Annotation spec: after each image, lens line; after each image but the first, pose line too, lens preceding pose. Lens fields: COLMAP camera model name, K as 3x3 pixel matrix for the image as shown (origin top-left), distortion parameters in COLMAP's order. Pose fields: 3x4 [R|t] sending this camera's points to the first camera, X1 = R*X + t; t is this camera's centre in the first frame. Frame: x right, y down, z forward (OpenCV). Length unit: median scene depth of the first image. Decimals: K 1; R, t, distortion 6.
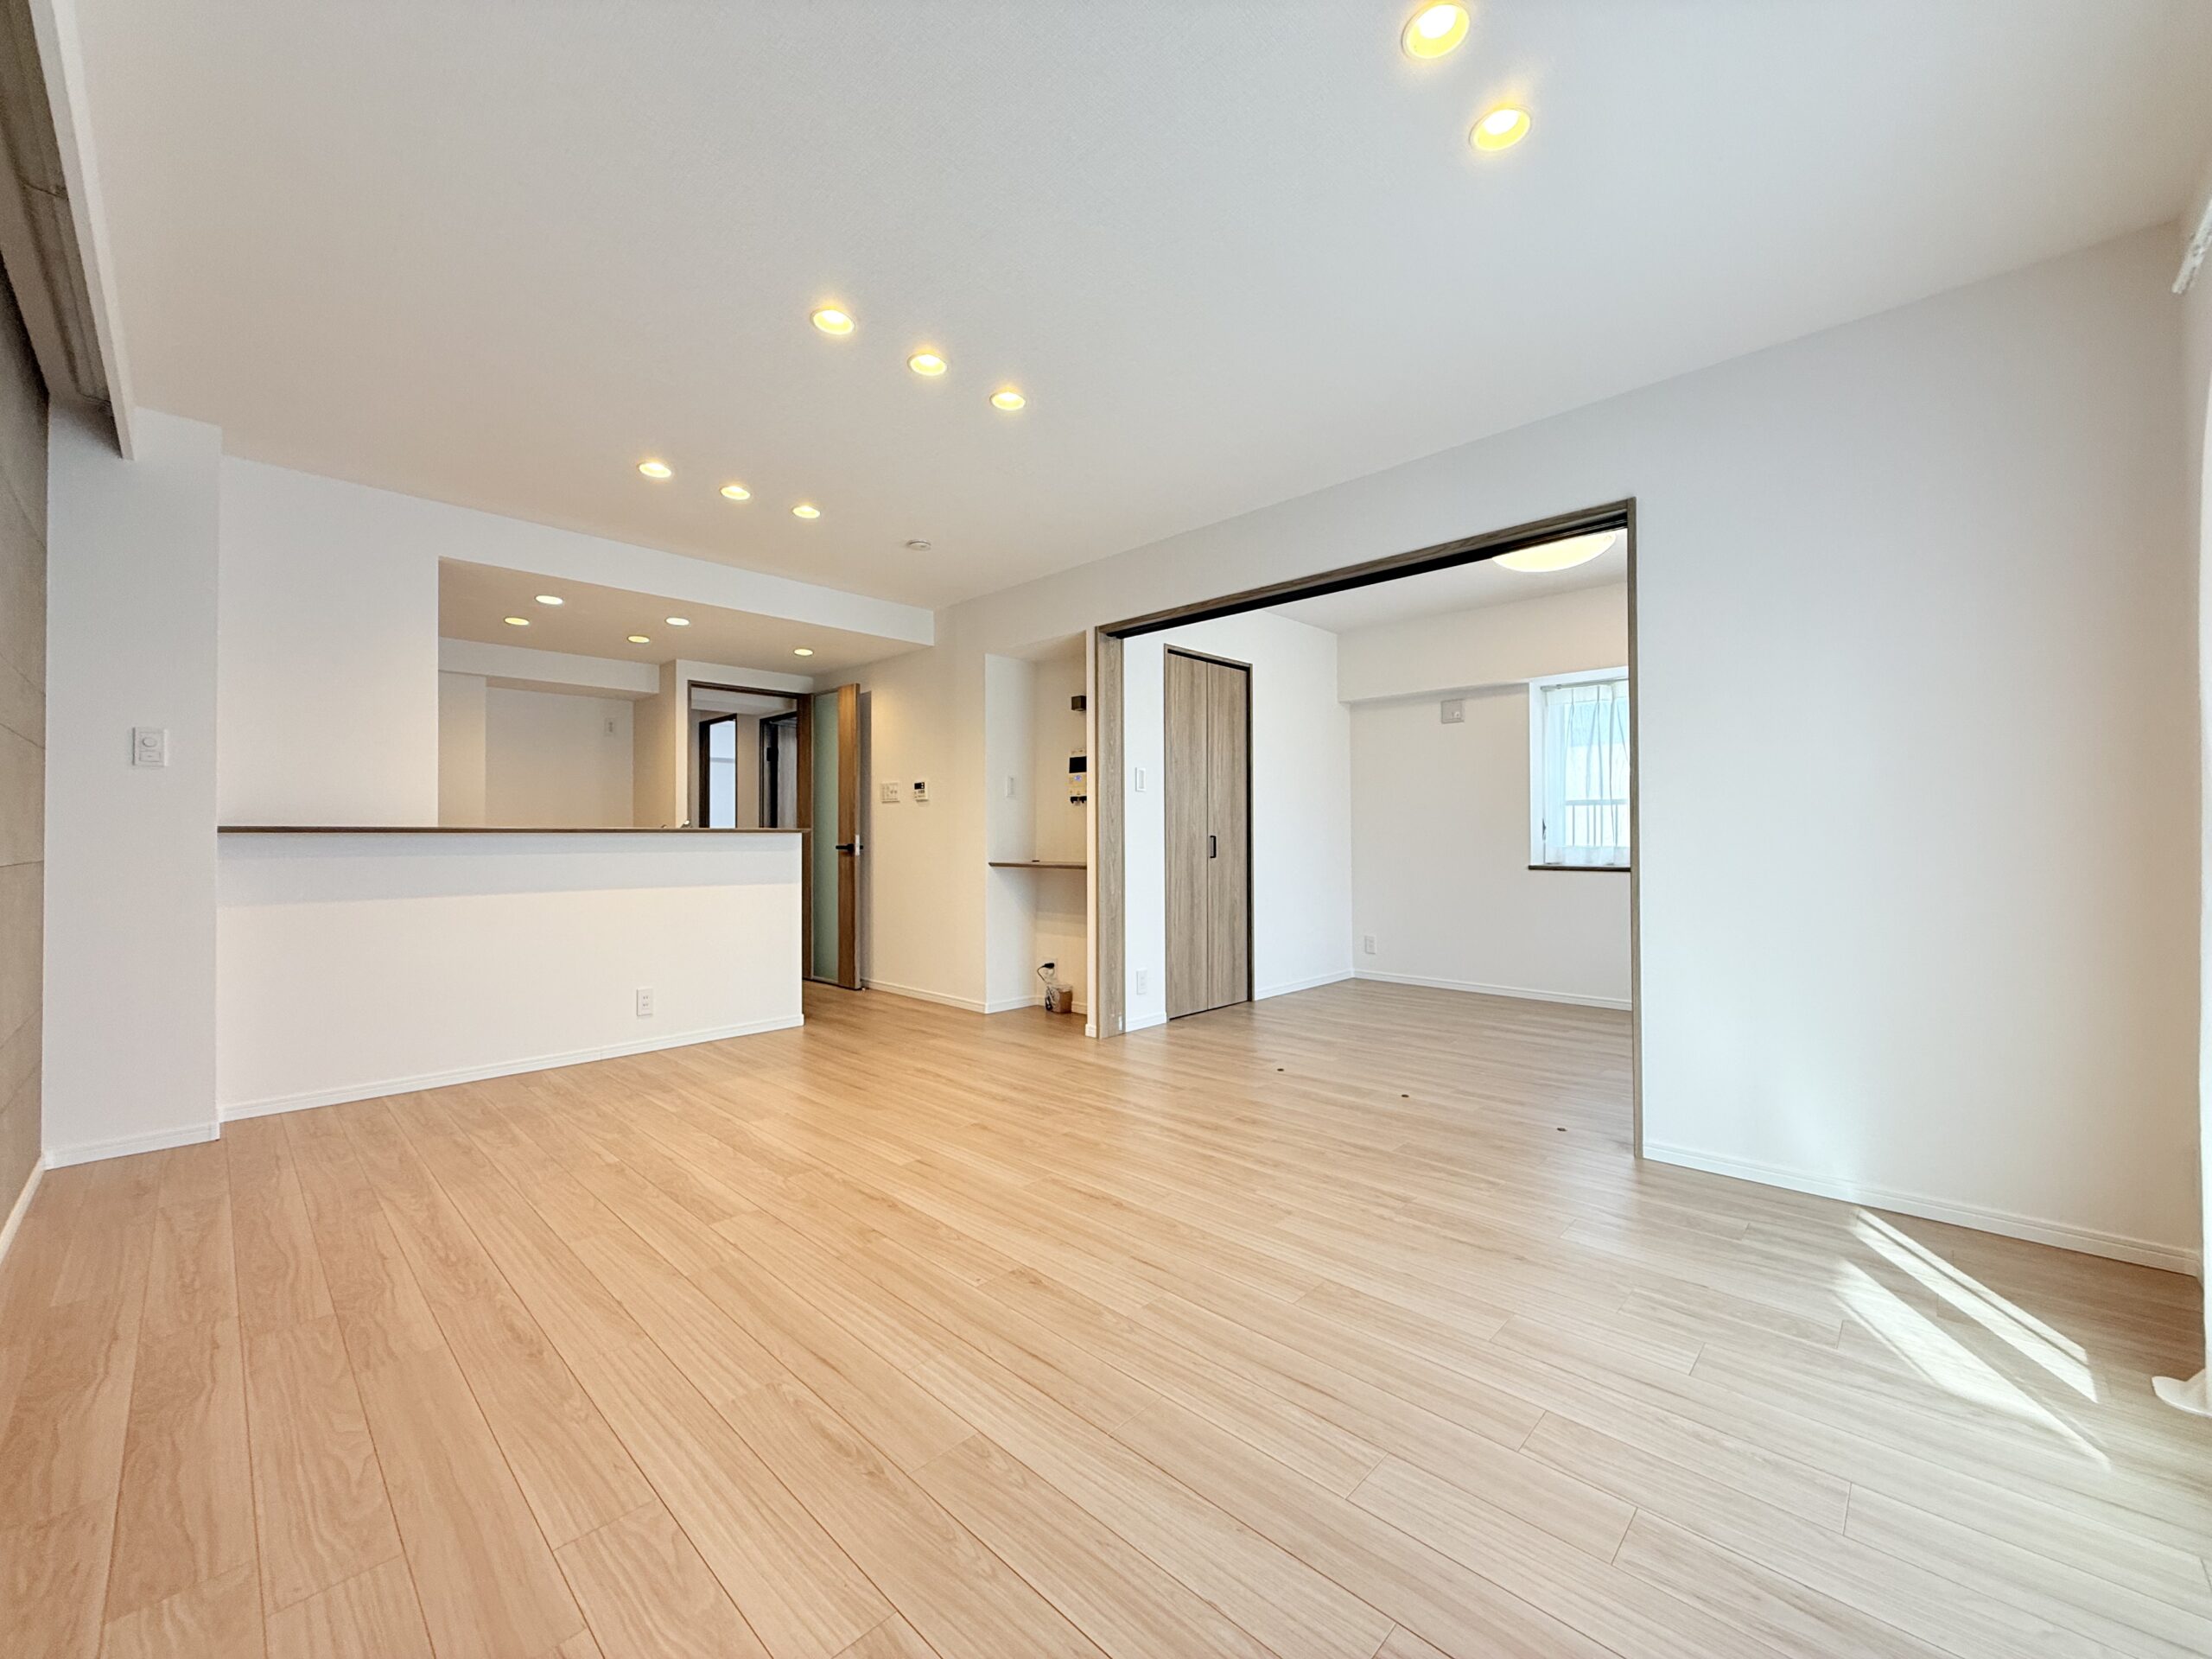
lens RADIAL K [[873.8, 0, 1094.8], [0, 873.8, 827.6], [0, 0, 1]] dist [-0.002790, 0.001360]
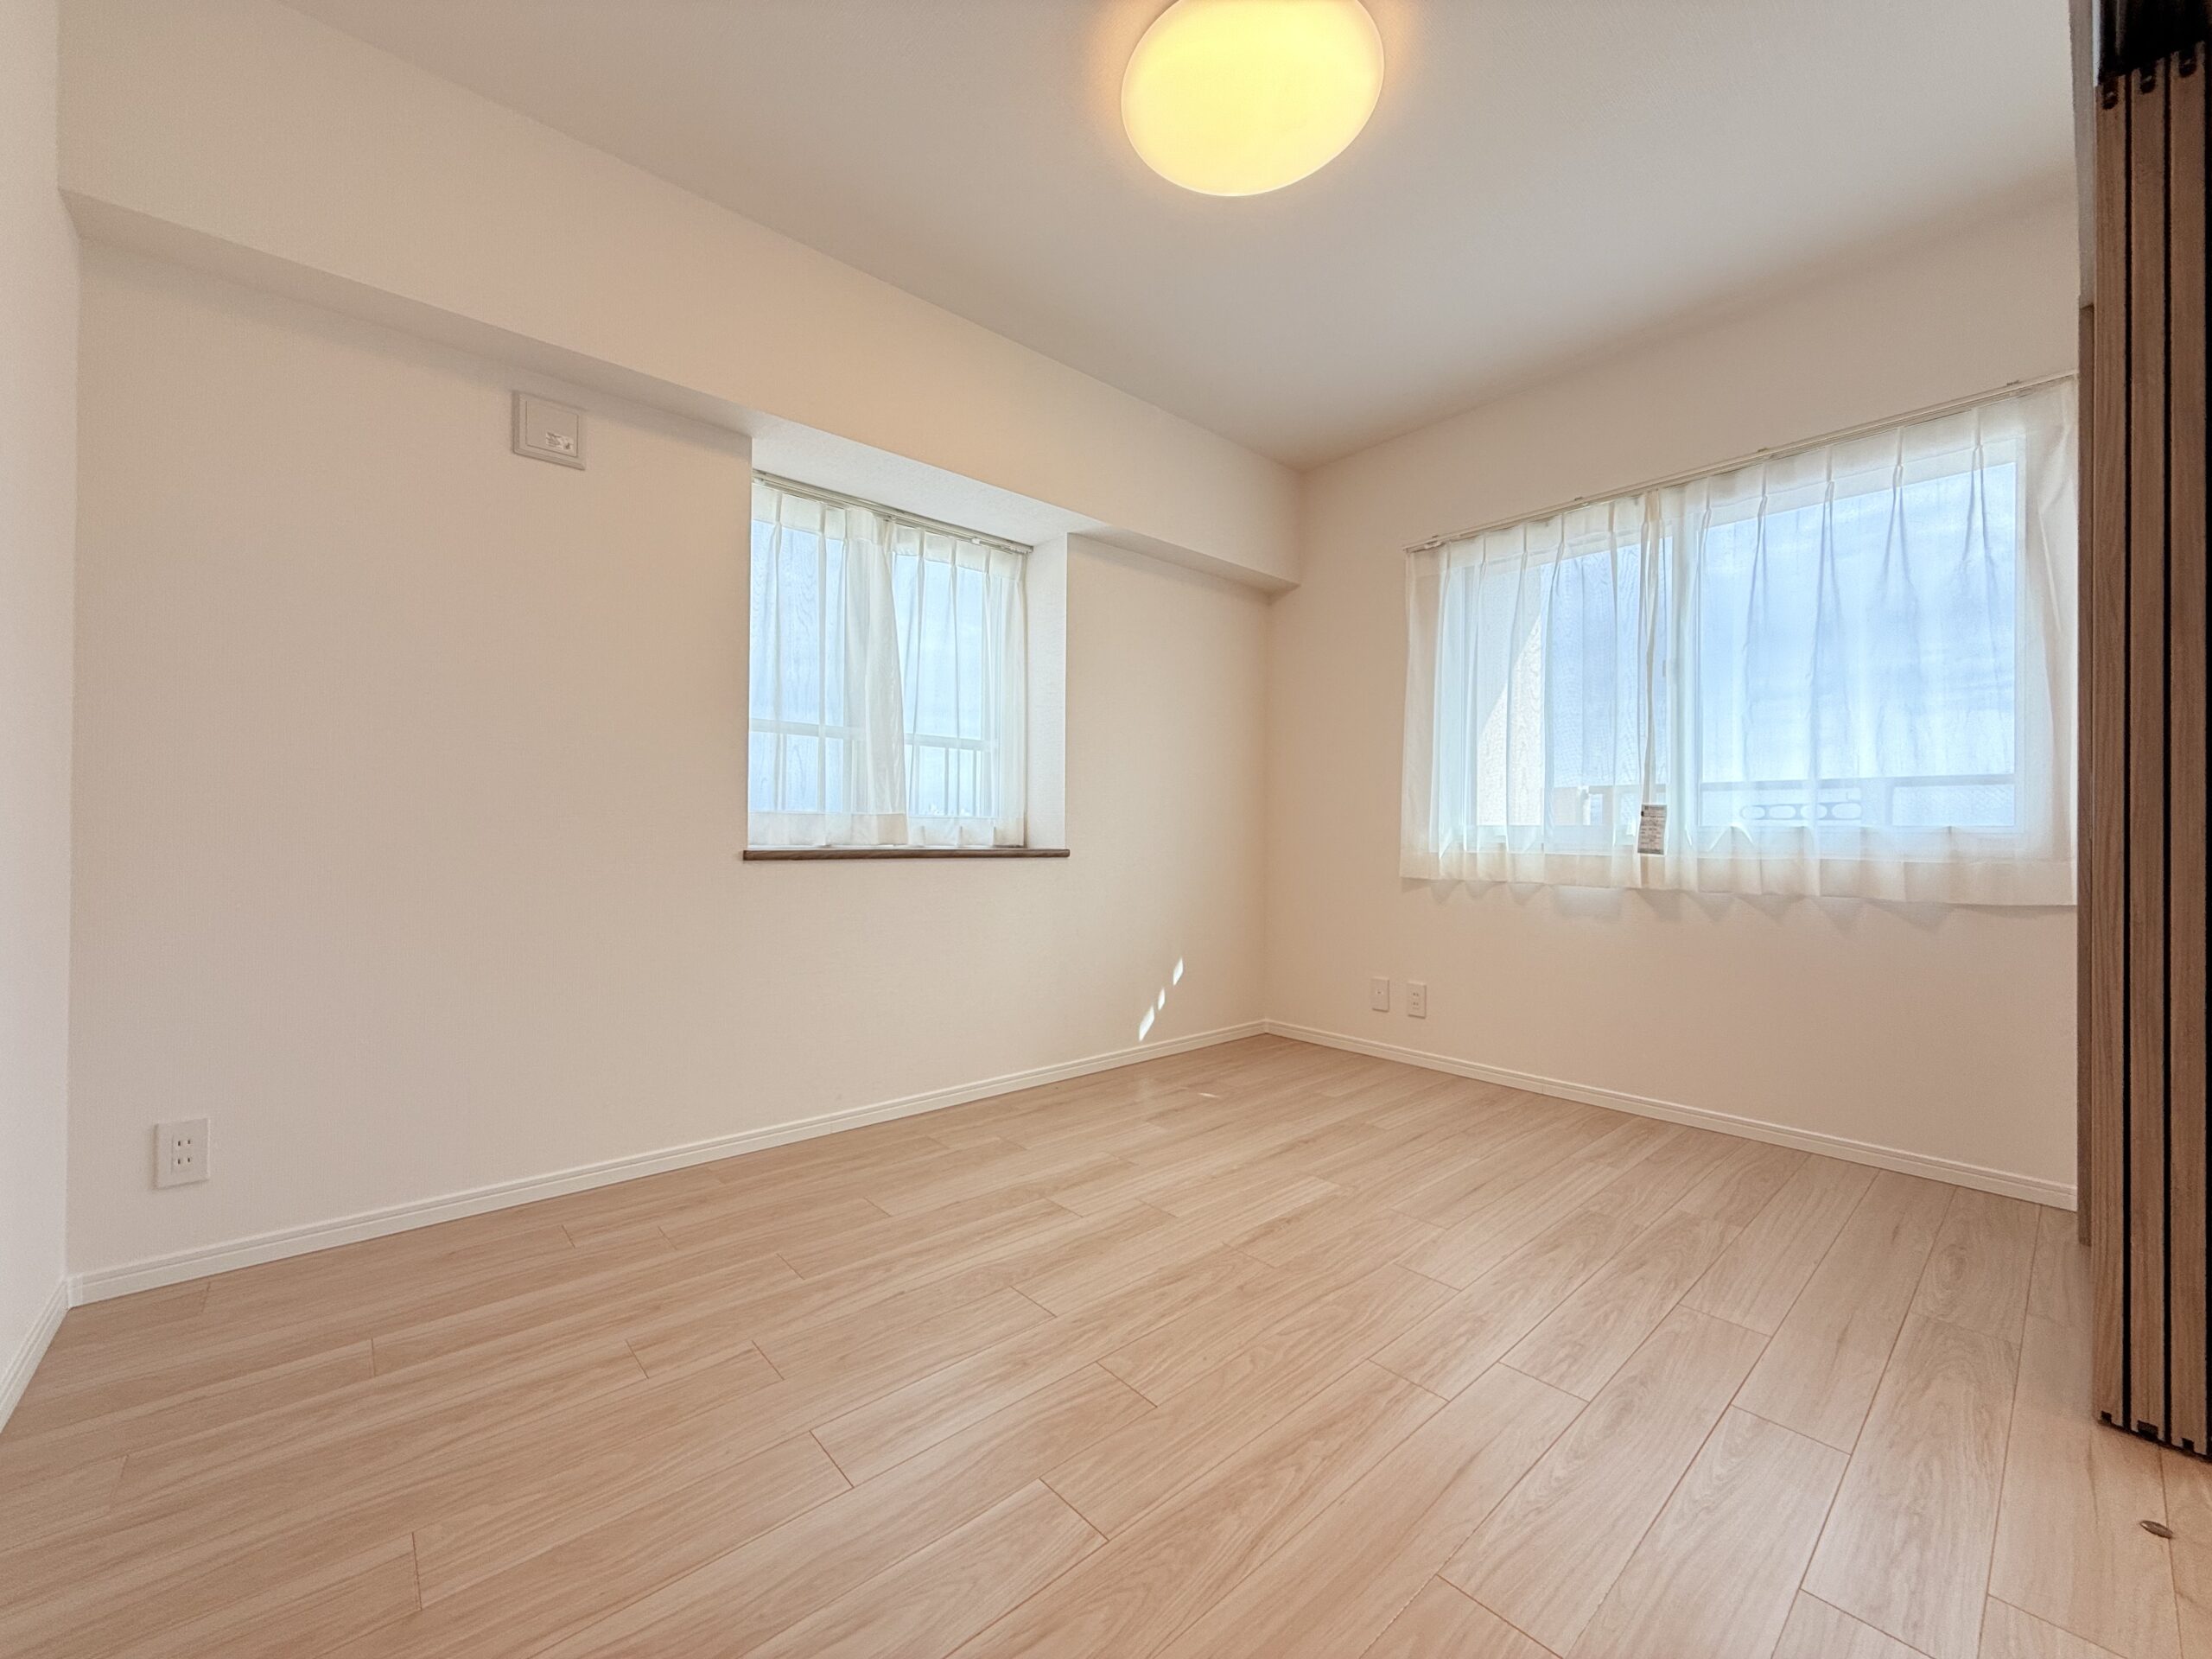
lens RADIAL K [[873.8, 0, 1104.2], [0, 873.8, 831.8], [0, 0, 1]] dist [-0.002790, 0.001360]
pose [[0.077717, 0.010082, 0.996924, 0.139786], [-0.020339, 0.999757, -0.008525, 0.067428], [-0.996768, -0.019614, 0.077904, 1.583825]]
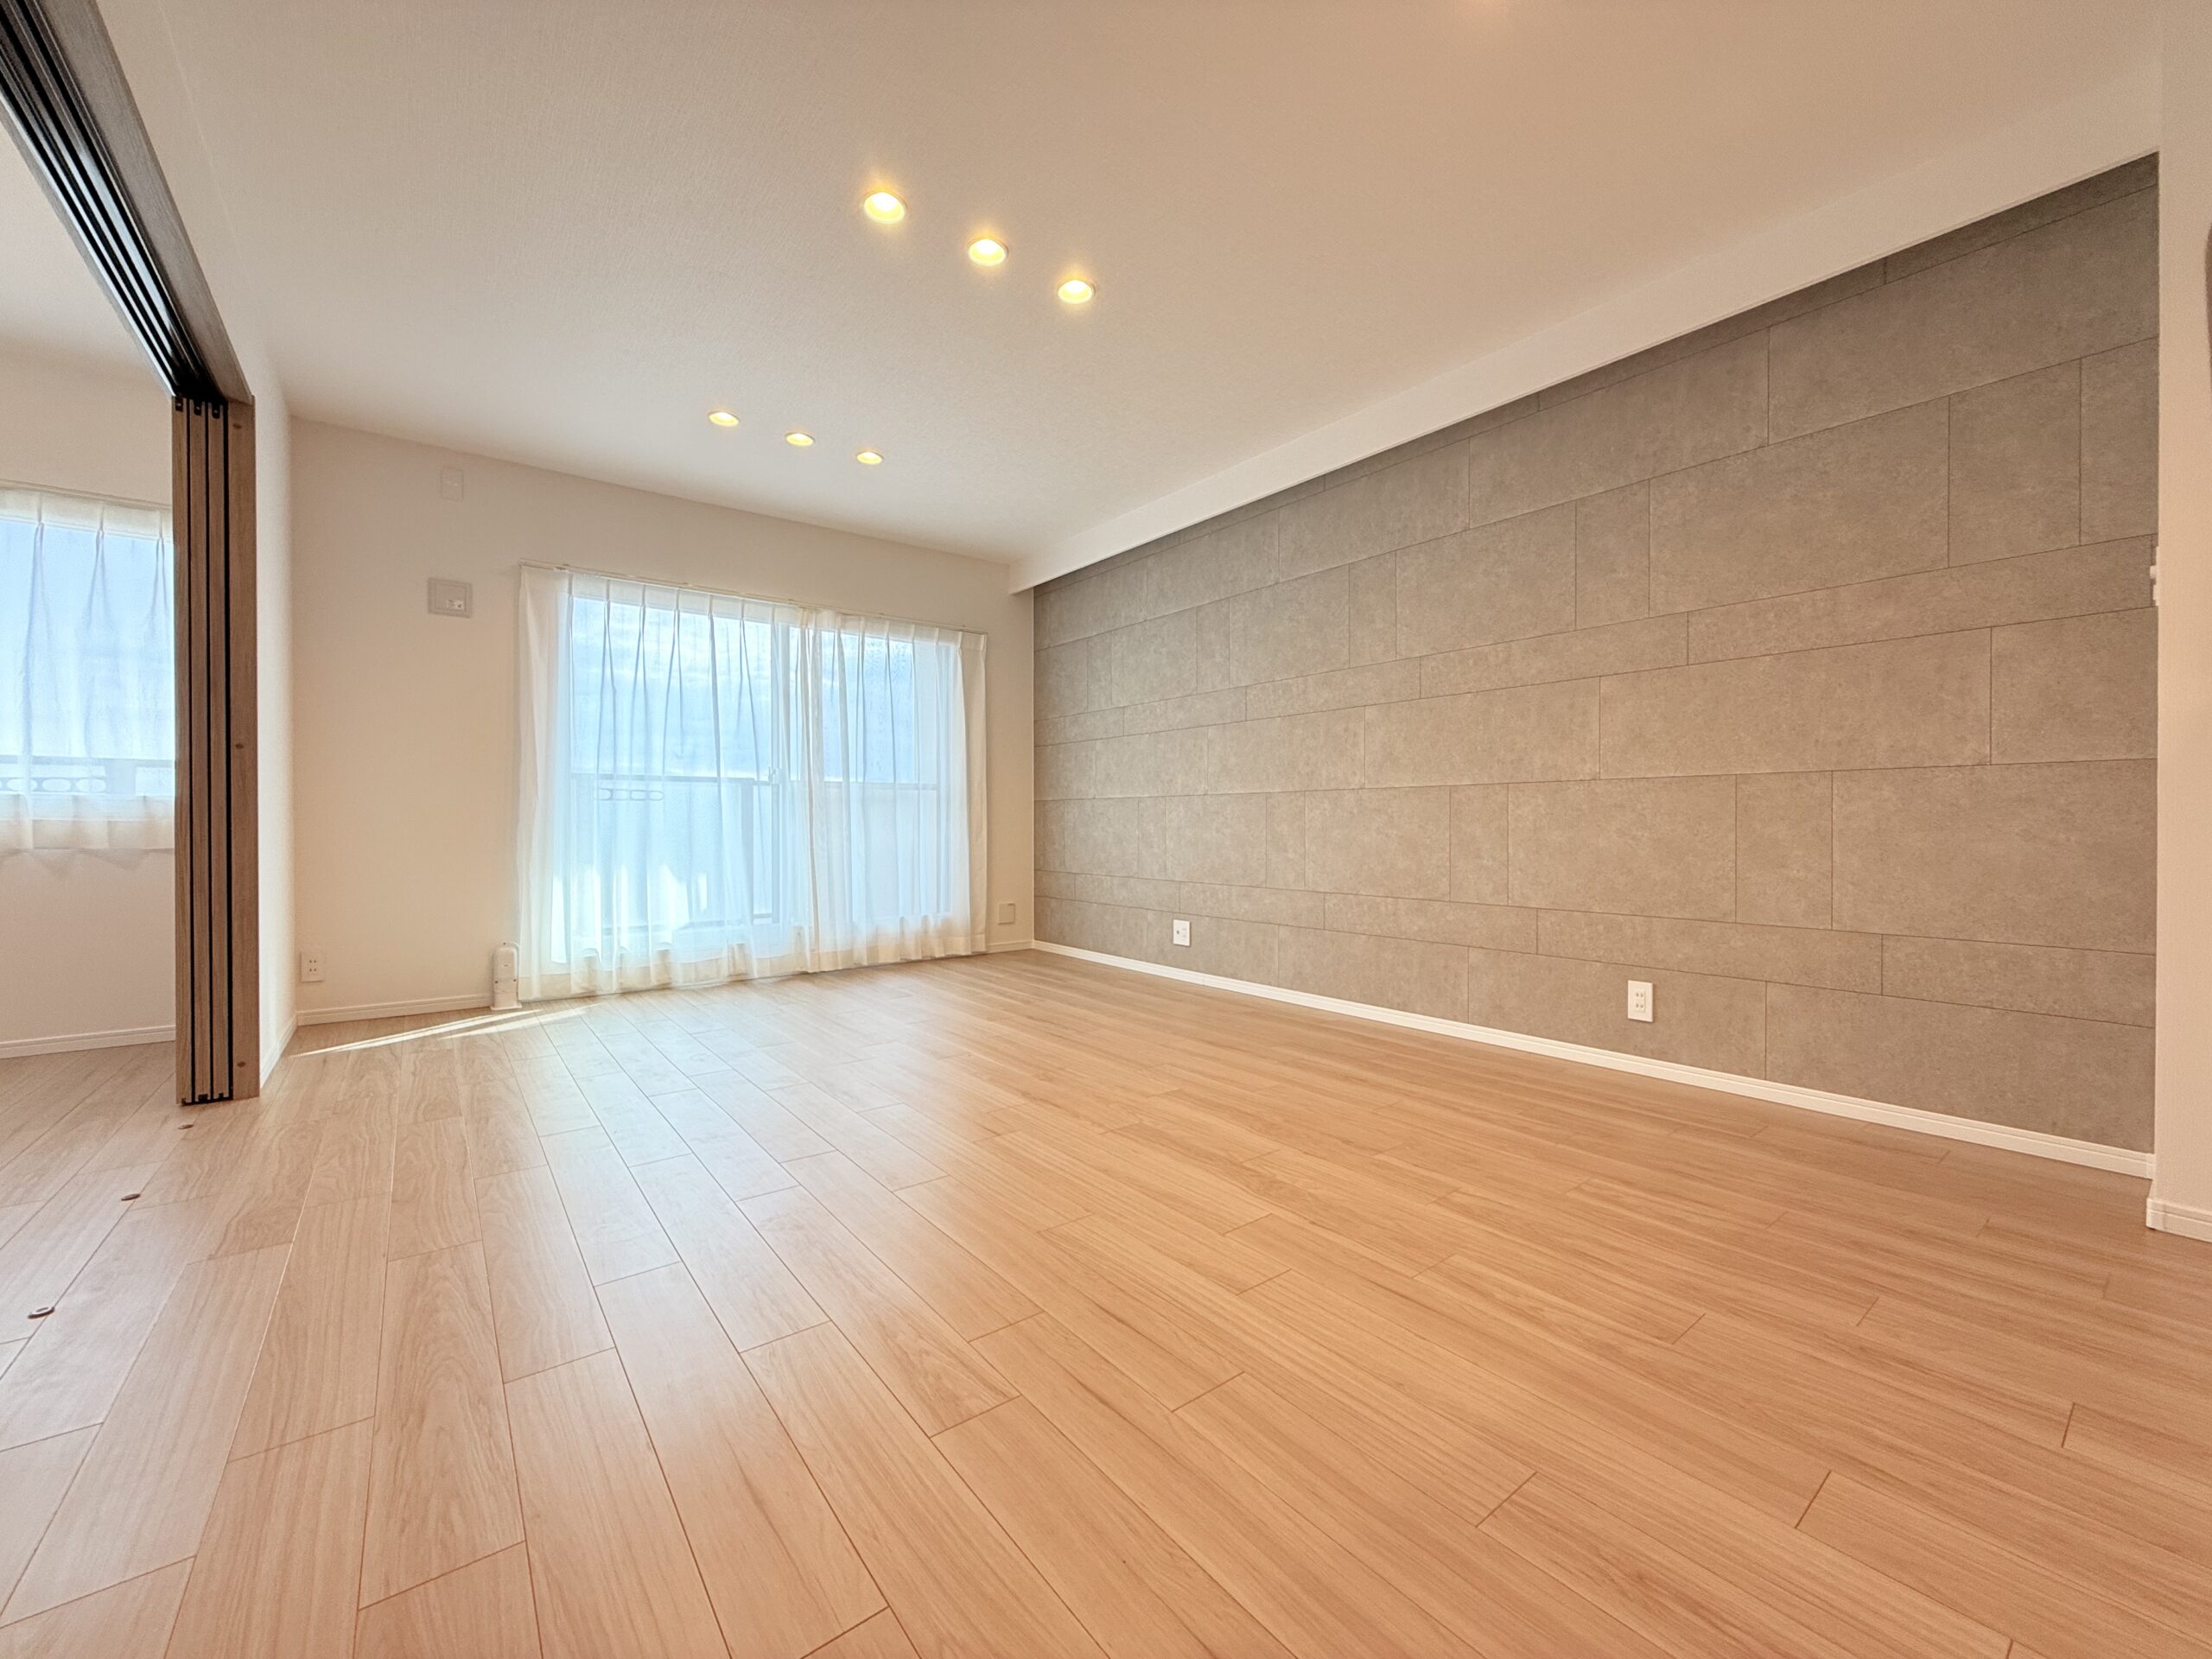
lens RADIAL K [[873.8, 0, 1094.2], [0, 873.8, 828.5], [0, 0, 1]] dist [-0.002790, 0.001360]
pose [[-0.990232, 0.005246, 0.139331, -0.417877], [0.004534, 0.999975, -0.005424, 0.096013], [-0.139356, -0.004740, -0.990231, 1.845082]]
